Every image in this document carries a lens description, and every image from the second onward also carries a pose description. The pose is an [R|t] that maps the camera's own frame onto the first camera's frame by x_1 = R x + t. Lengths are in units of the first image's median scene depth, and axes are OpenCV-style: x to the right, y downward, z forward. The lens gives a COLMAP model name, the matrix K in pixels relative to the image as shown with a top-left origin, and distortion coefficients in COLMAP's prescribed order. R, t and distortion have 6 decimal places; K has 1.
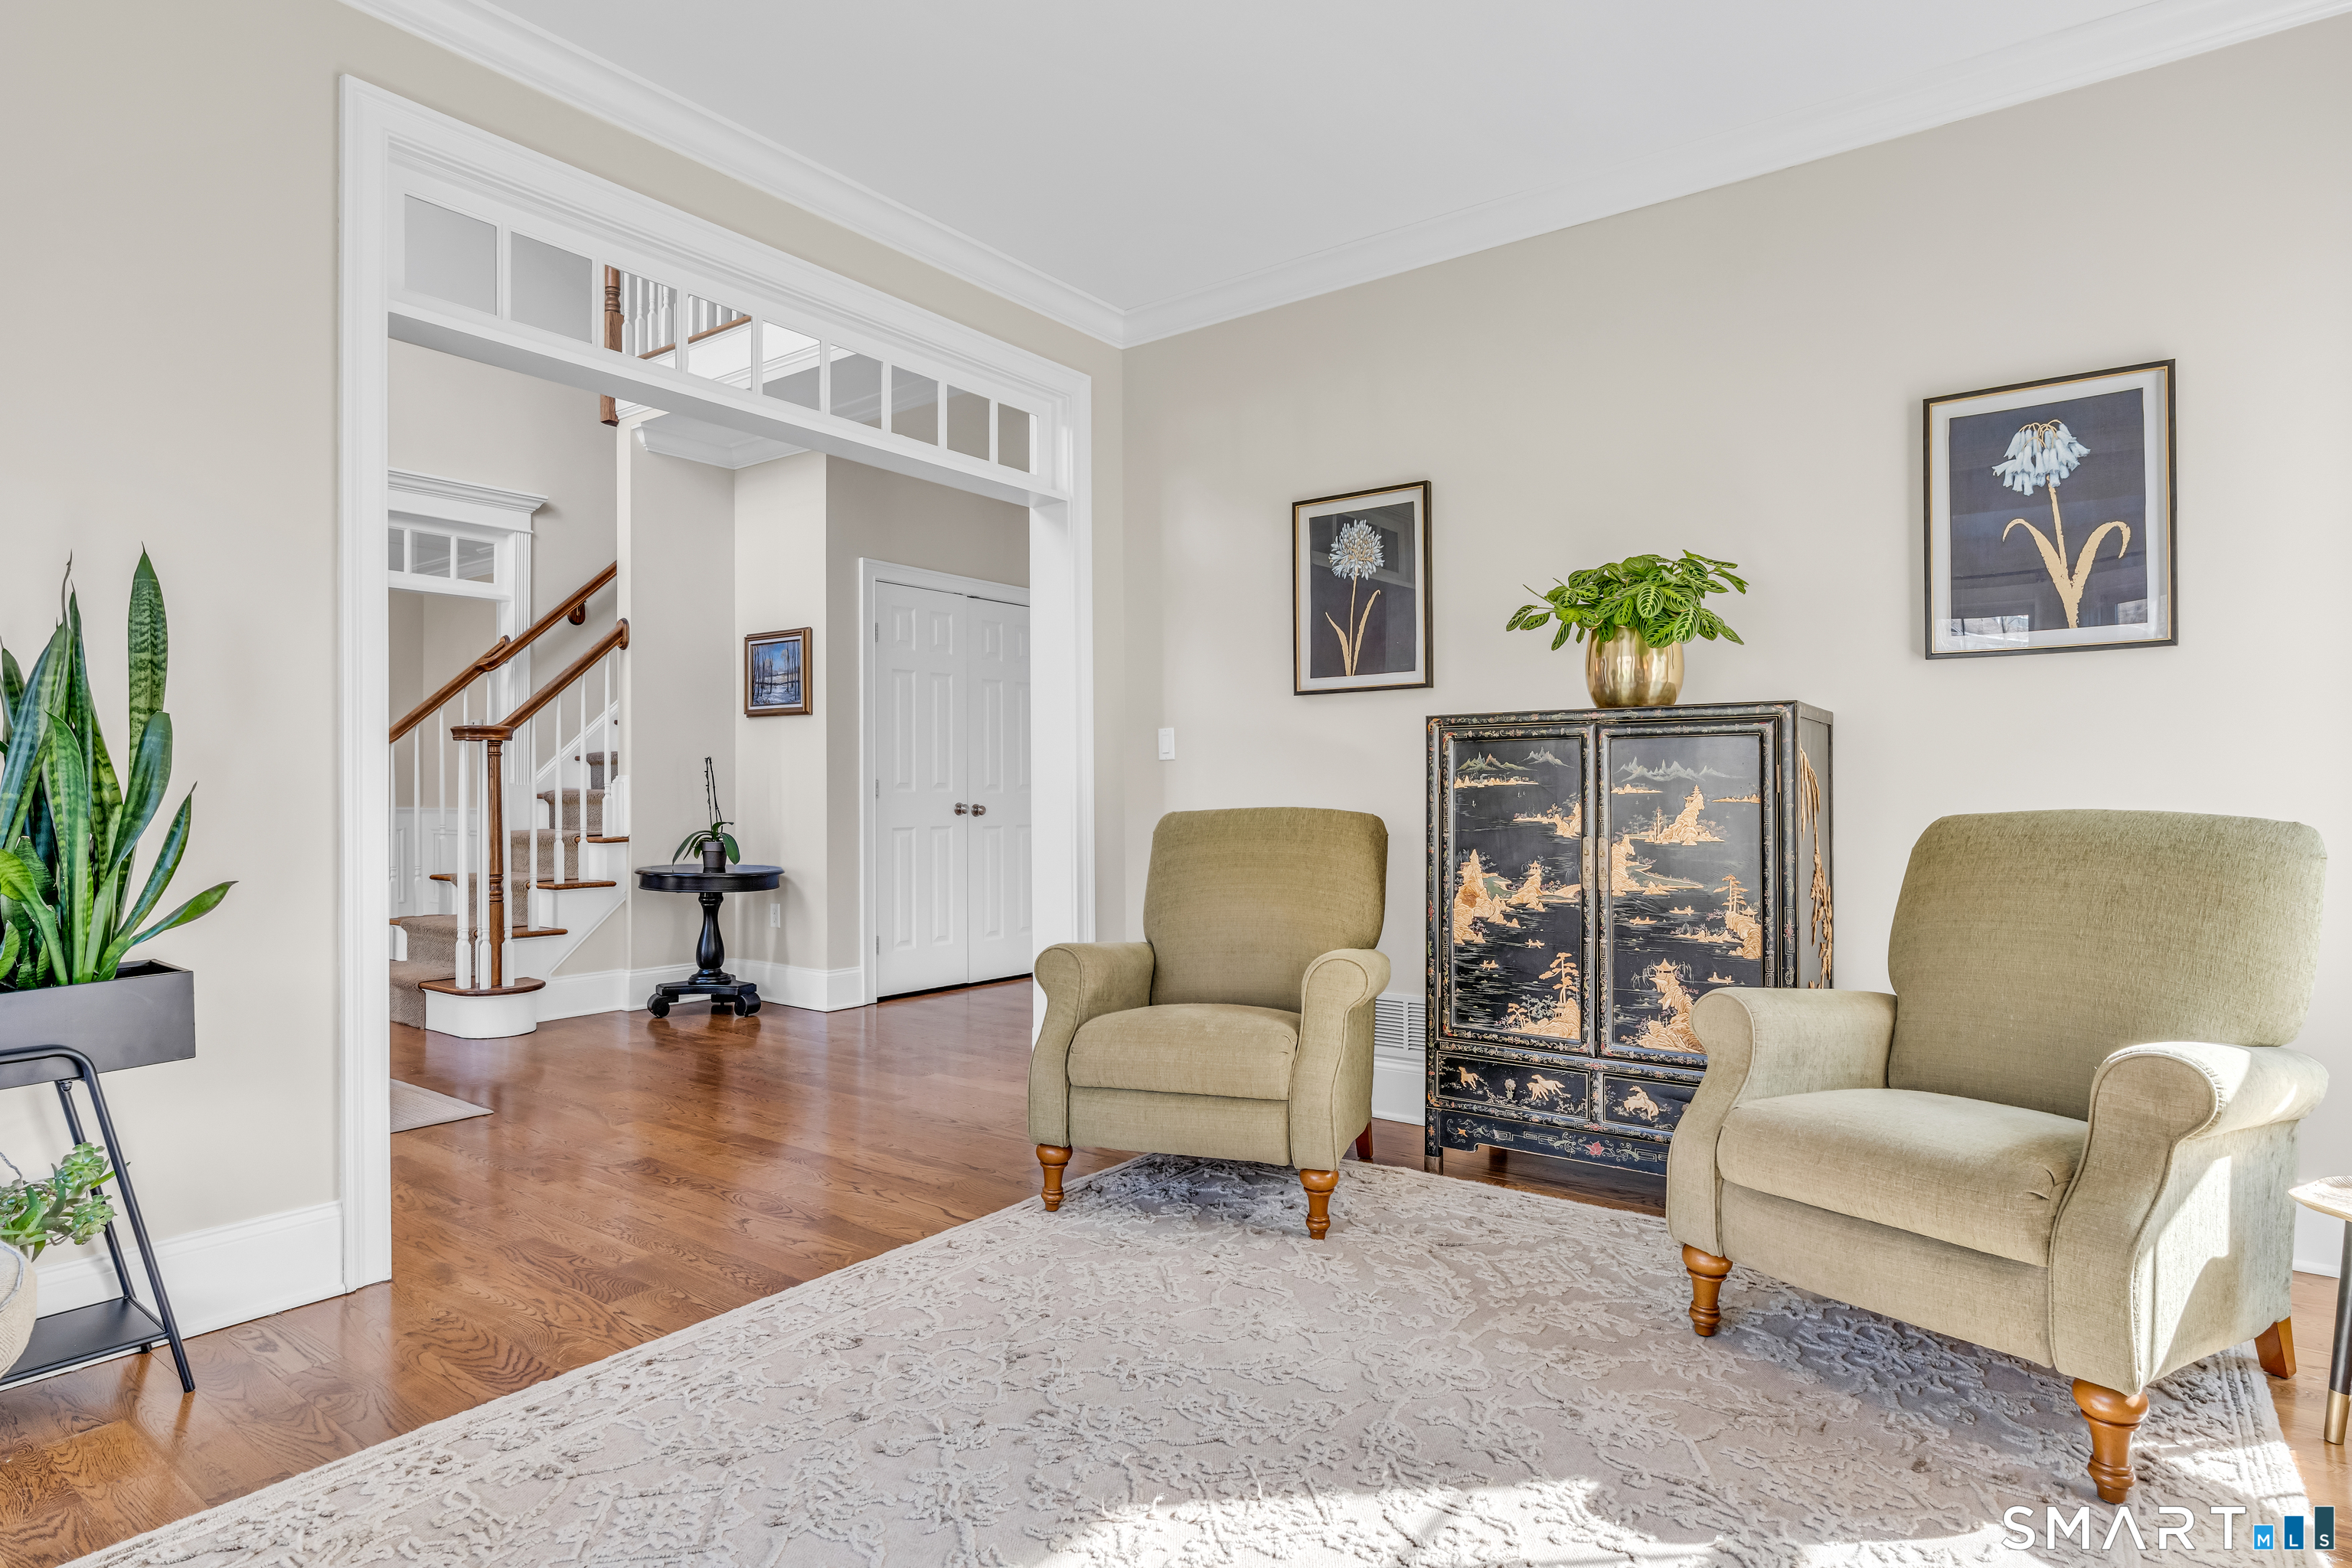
lens RADIAL K [[1245.9, 0, 1176.6], [0, 1245.9, 785.3], [0, 0, 1]] dist [-0.000632, -0.000101]
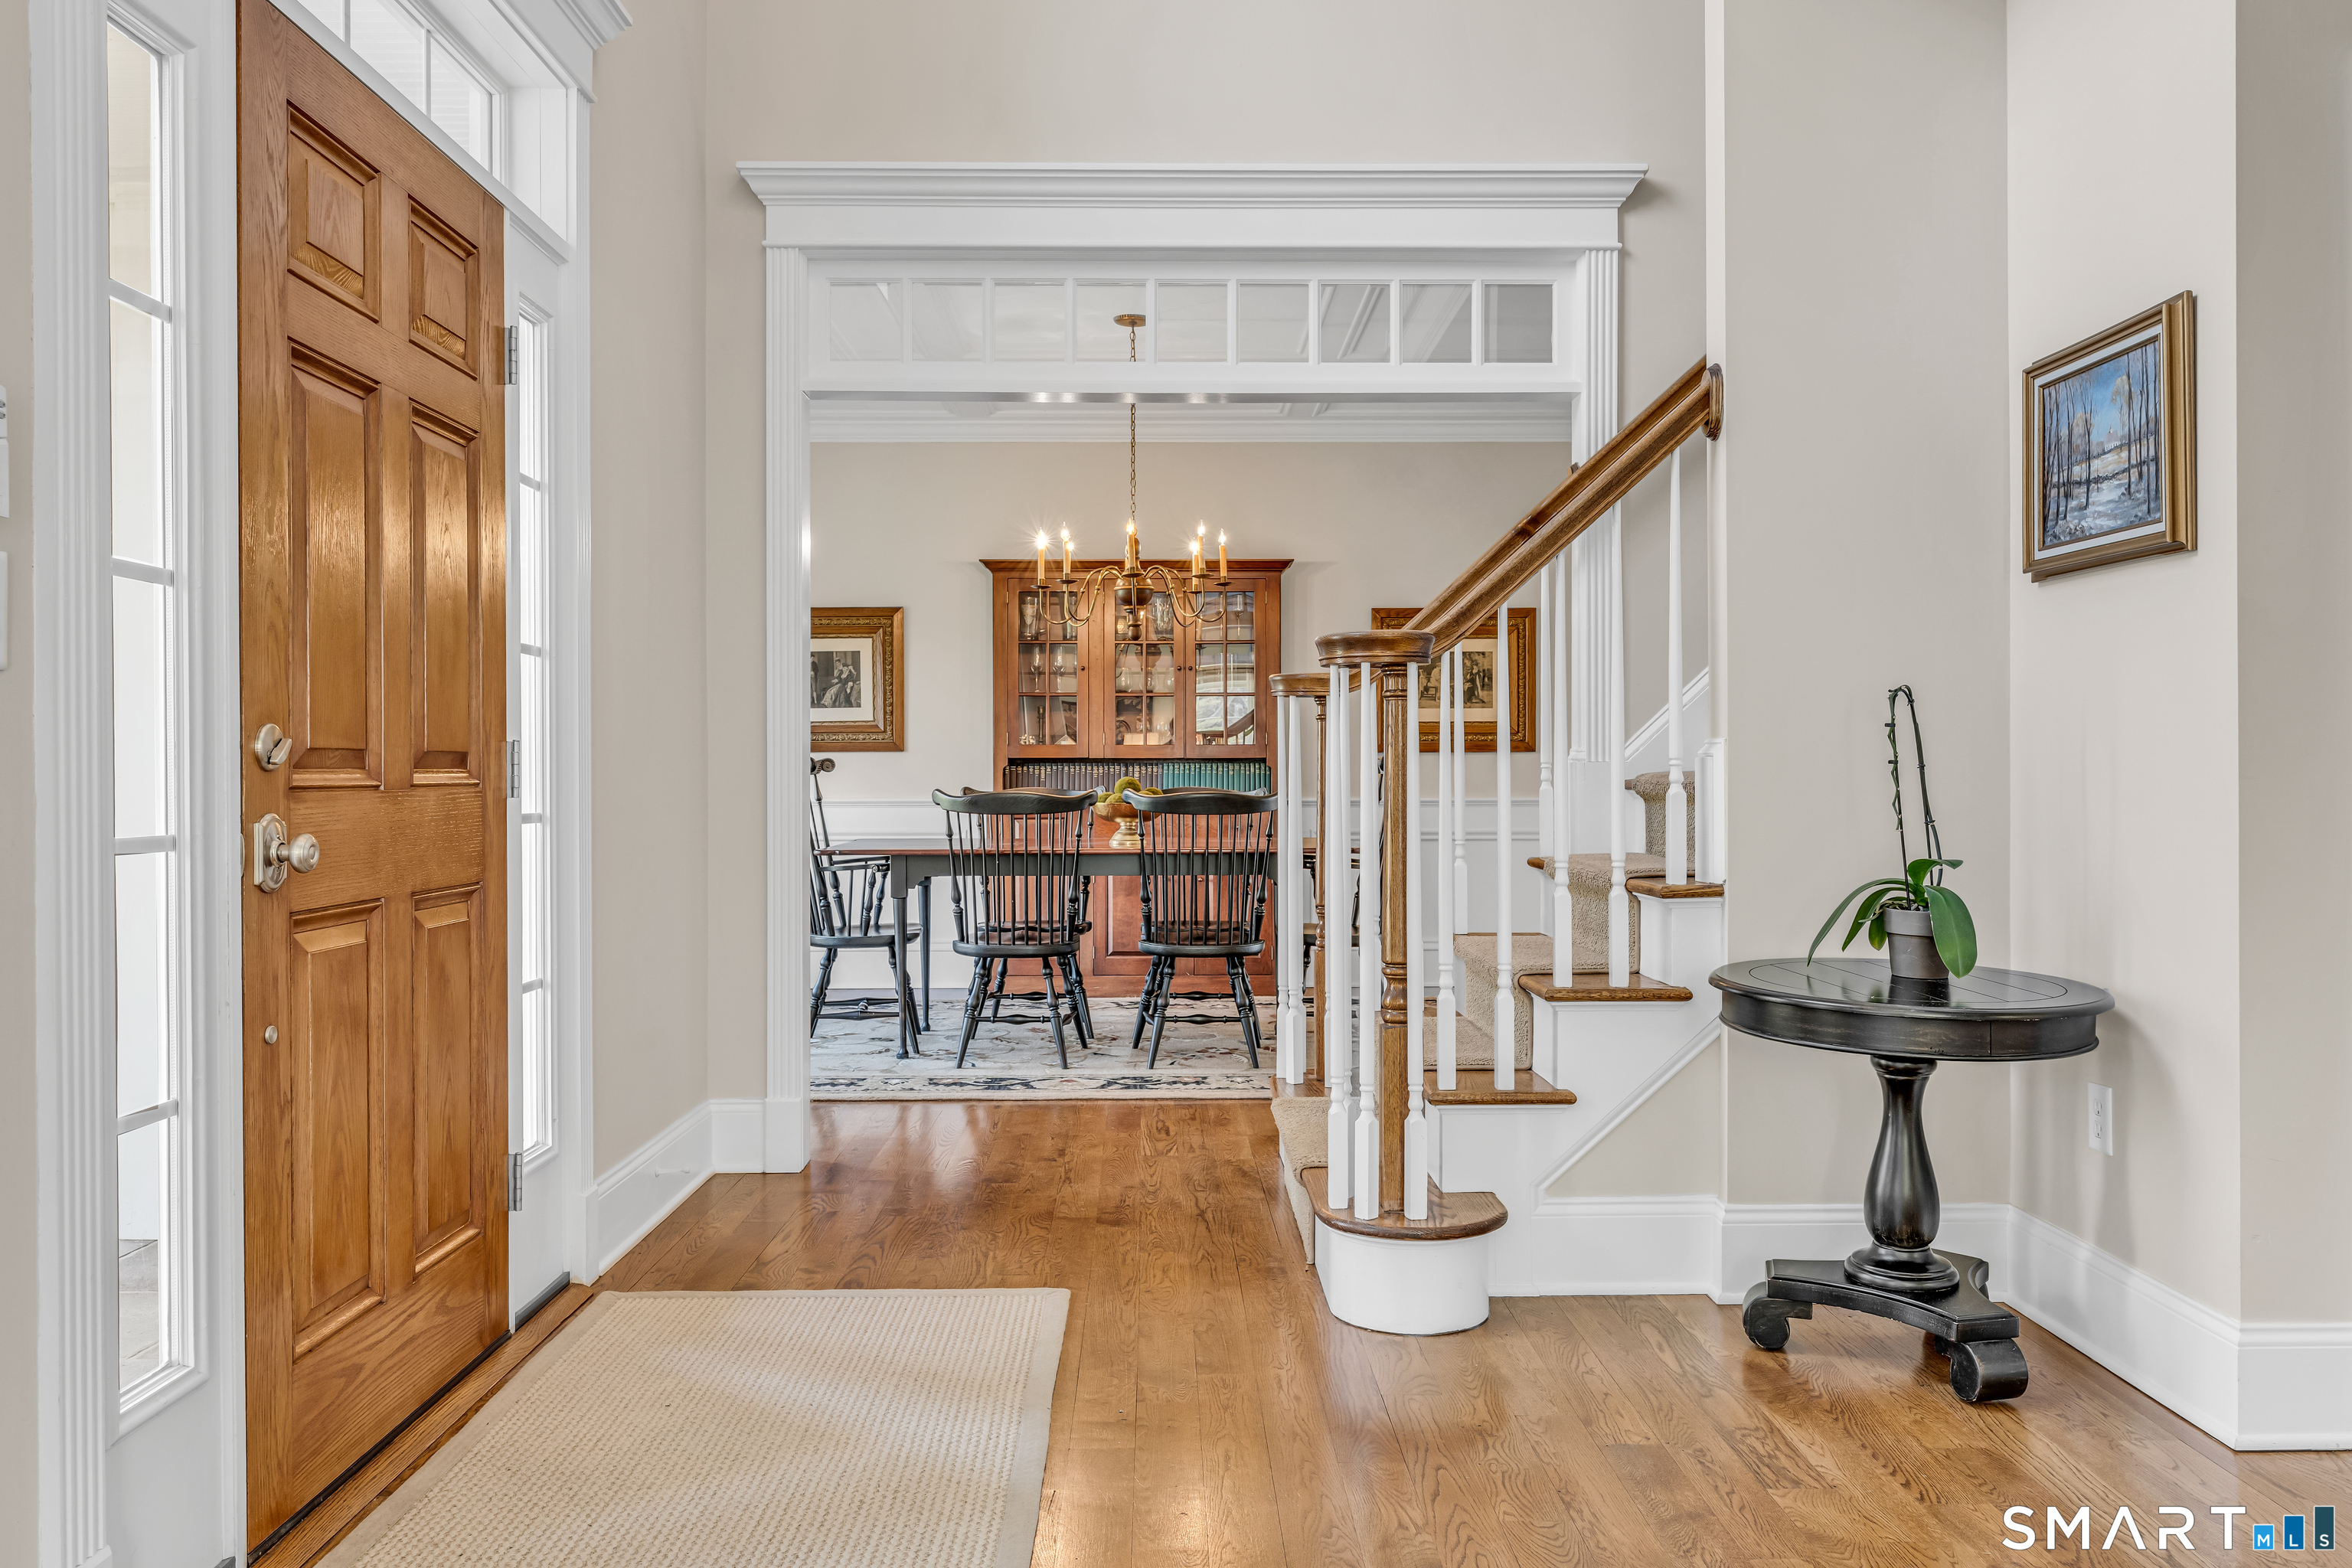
lens RADIAL K [[1722.6, 0, 1177.1], [0, 1722.6, 765.1], [0, 0, 1]] dist [-0.015850, -0.008618]
pose [[0.604342, 0.002888, -0.796720, -0.091417], [0.005346, 0.999956, 0.007679, -0.004181], [0.796707, -0.008900, 0.604300, 0.505622]]
